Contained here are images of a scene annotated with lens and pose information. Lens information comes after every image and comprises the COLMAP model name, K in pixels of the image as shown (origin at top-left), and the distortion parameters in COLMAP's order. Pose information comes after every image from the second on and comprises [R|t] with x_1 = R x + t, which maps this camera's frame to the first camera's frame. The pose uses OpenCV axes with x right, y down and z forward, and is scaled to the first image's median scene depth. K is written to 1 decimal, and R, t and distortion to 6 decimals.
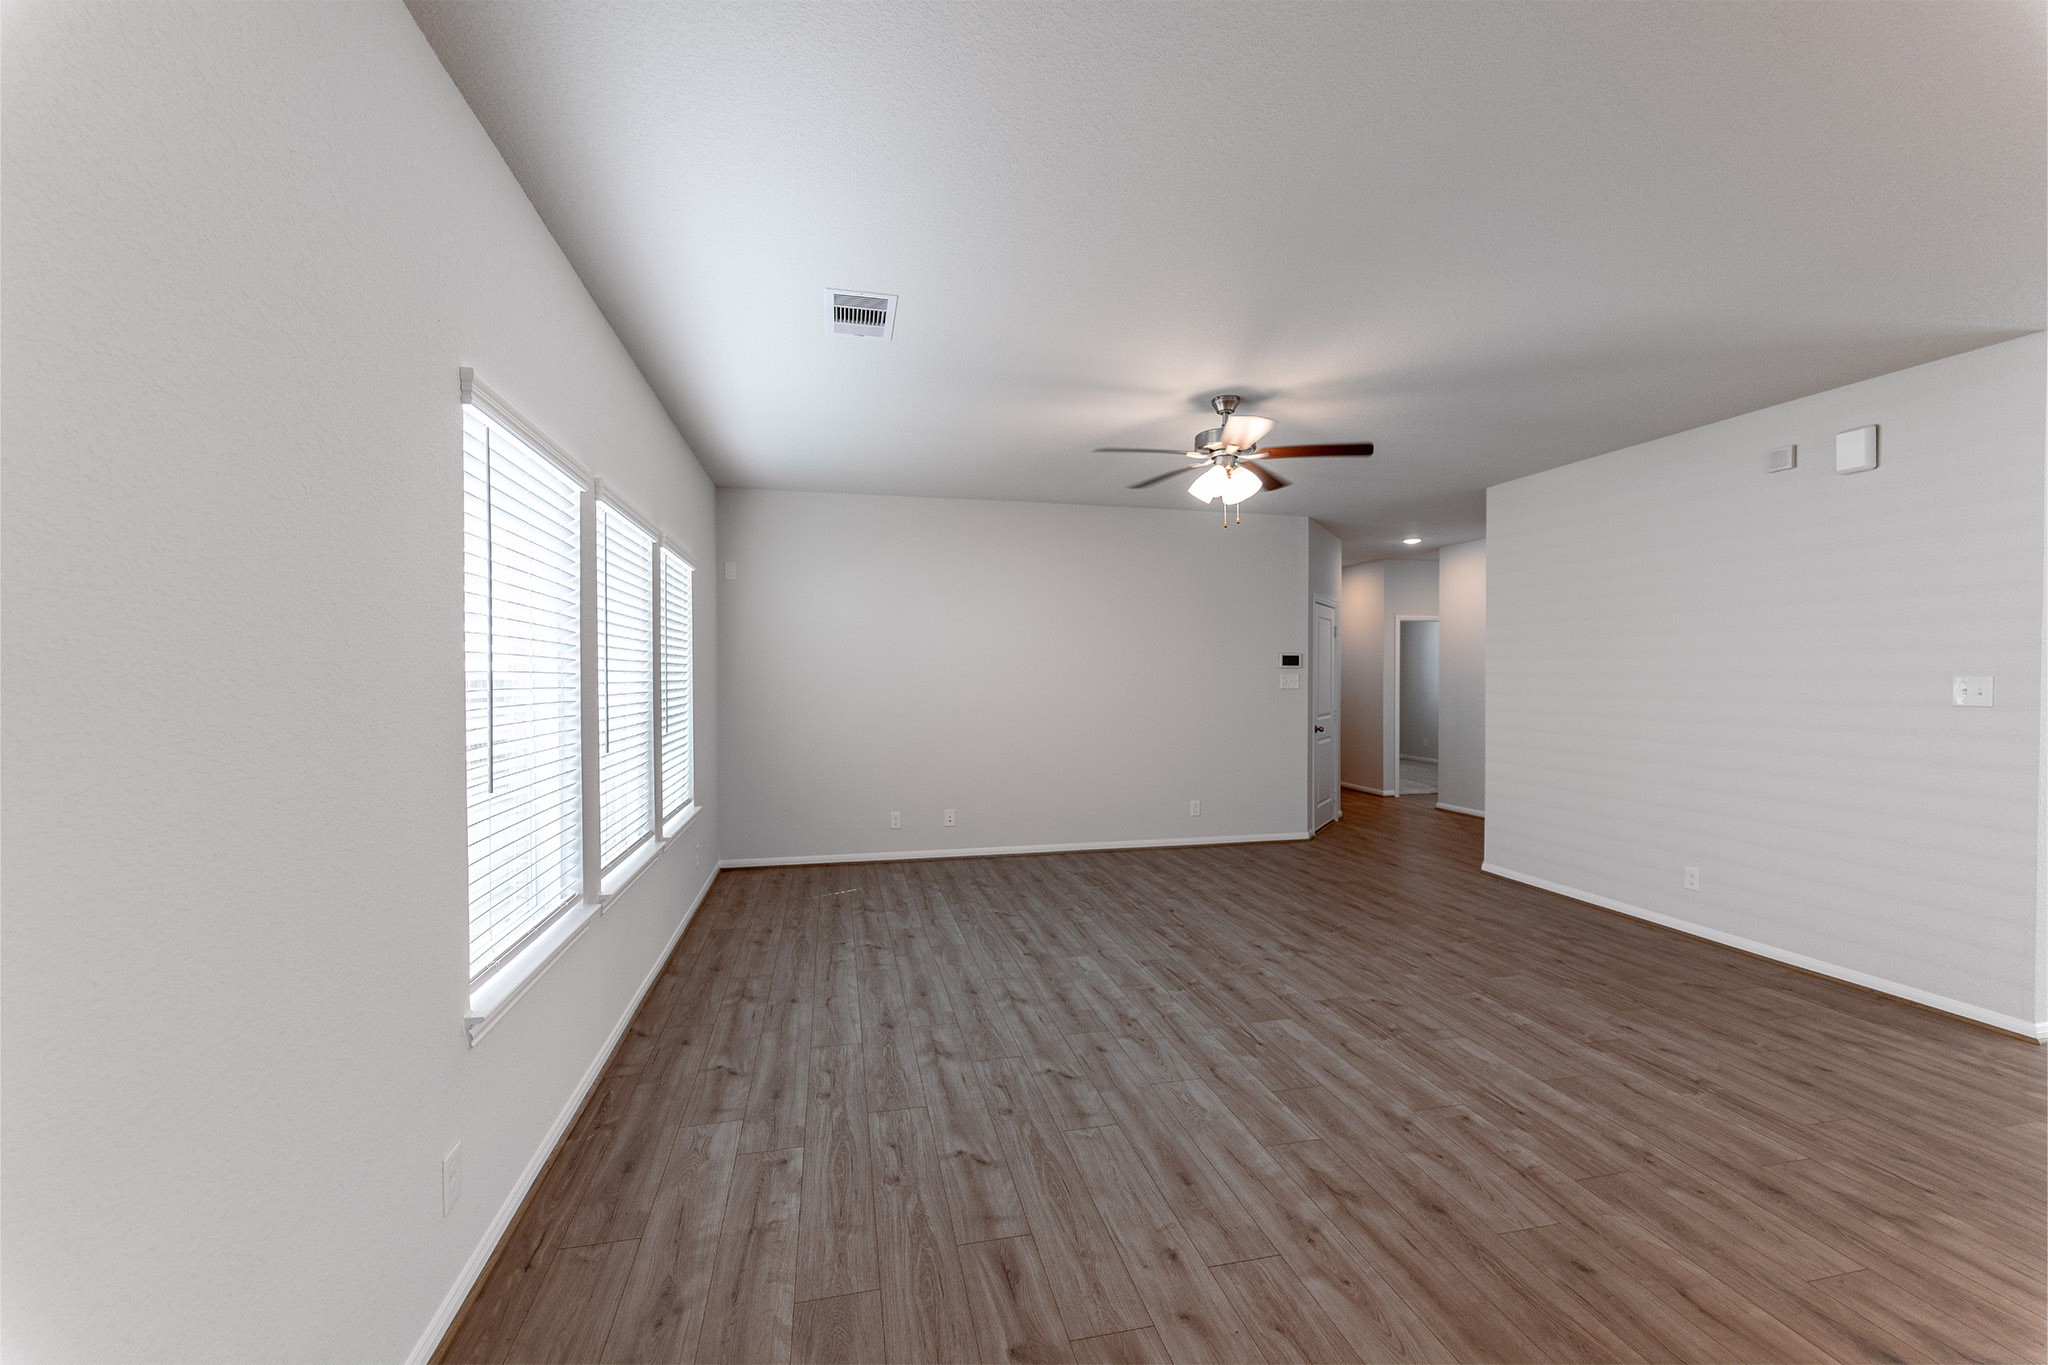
lens RADIAL K [[823.4, 0, 1015.4], [0, 823.4, 685.9], [0, 0, 1]] dist [-0.001567, -0.000128]
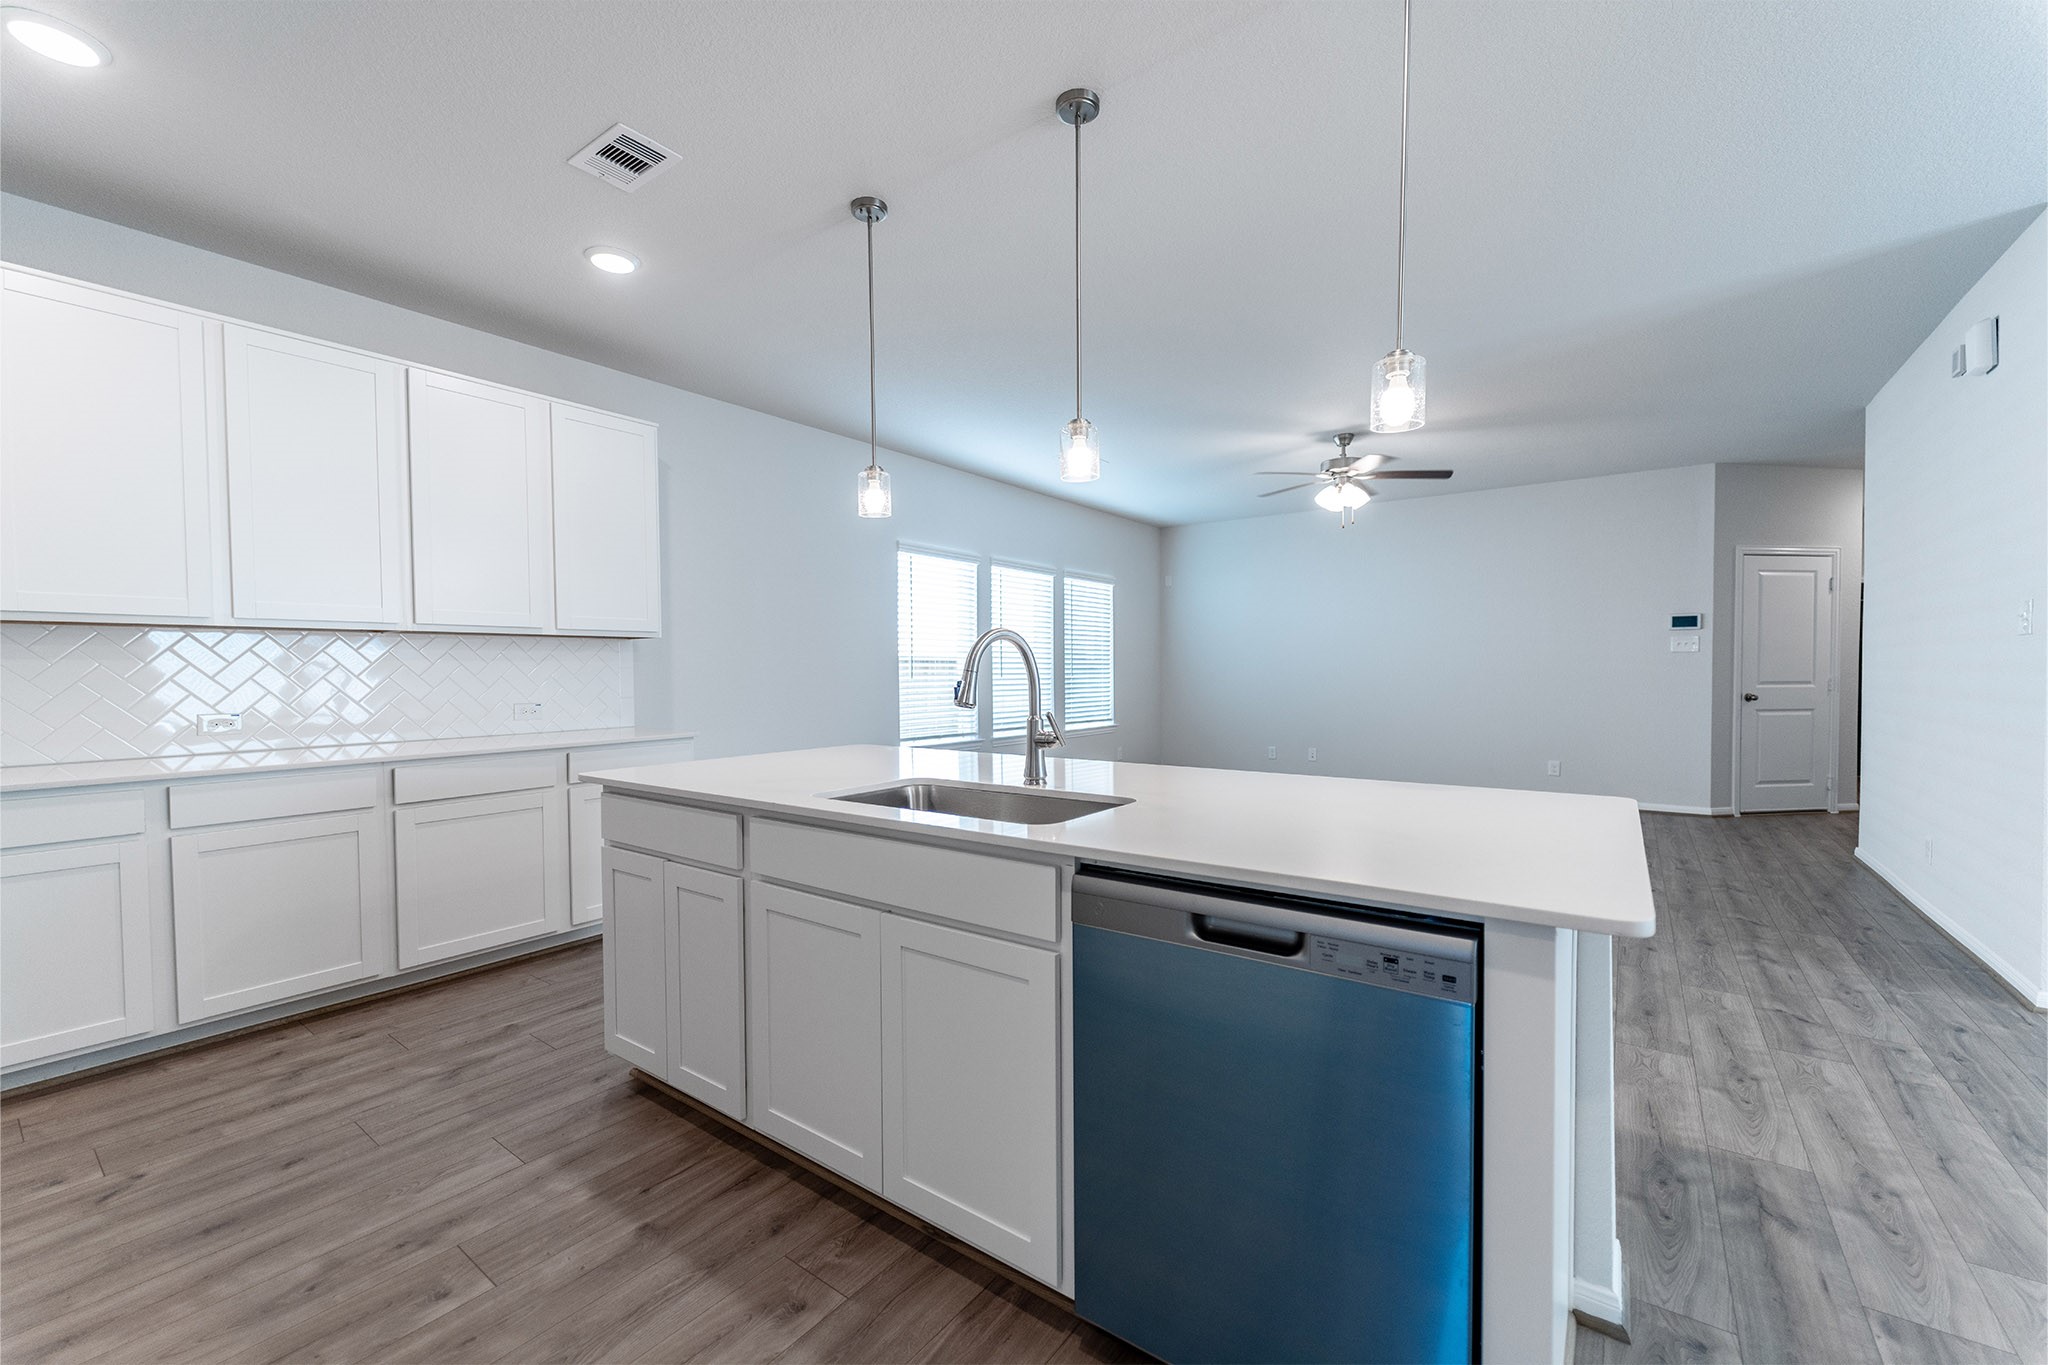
lens RADIAL K [[823.4, 0, 1015.4], [0, 823.4, 685.9], [0, 0, 1]] dist [-0.001567, -0.000128]
pose [[0.650618, 0.009476, -0.759346, 1.079610], [-0.003727, 0.999950, 0.009286, 0.072077], [0.759396, -0.003212, 0.650620, -0.372946]]
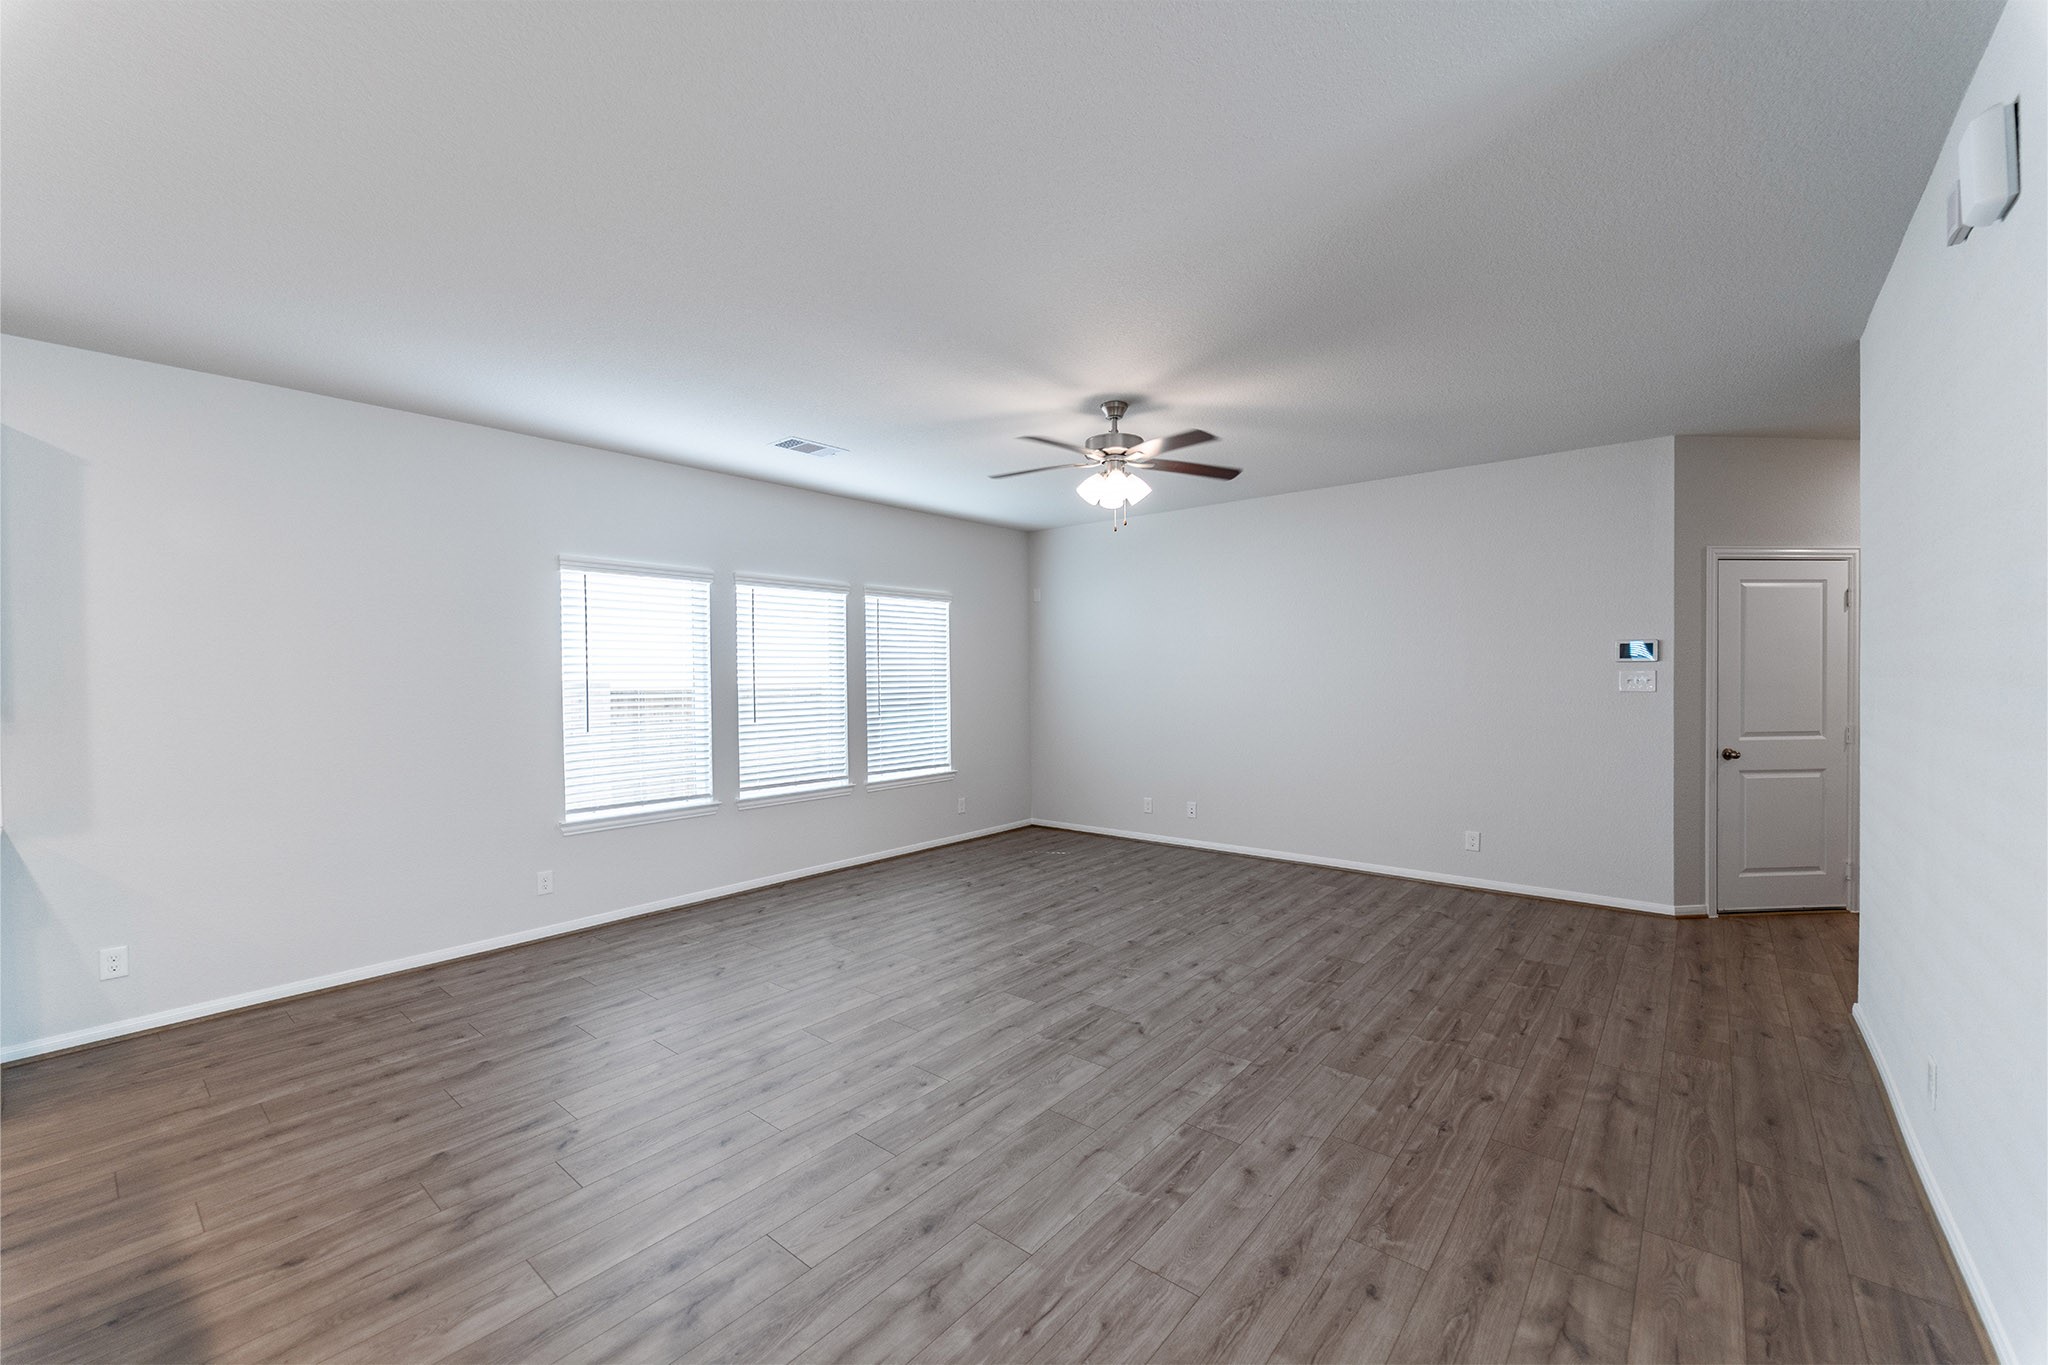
lens RADIAL K [[820.8, 0, 1018.1], [0, 820.8, 681.4], [0, 0, 1]] dist [-0.003505, -0.000659]
pose [[0.602212, 0.000193, -0.798336, 1.119427], [-0.001092, 0.999999, -0.000582, -0.007695], [0.798336, 0.001222, 0.602212, 0.332332]]
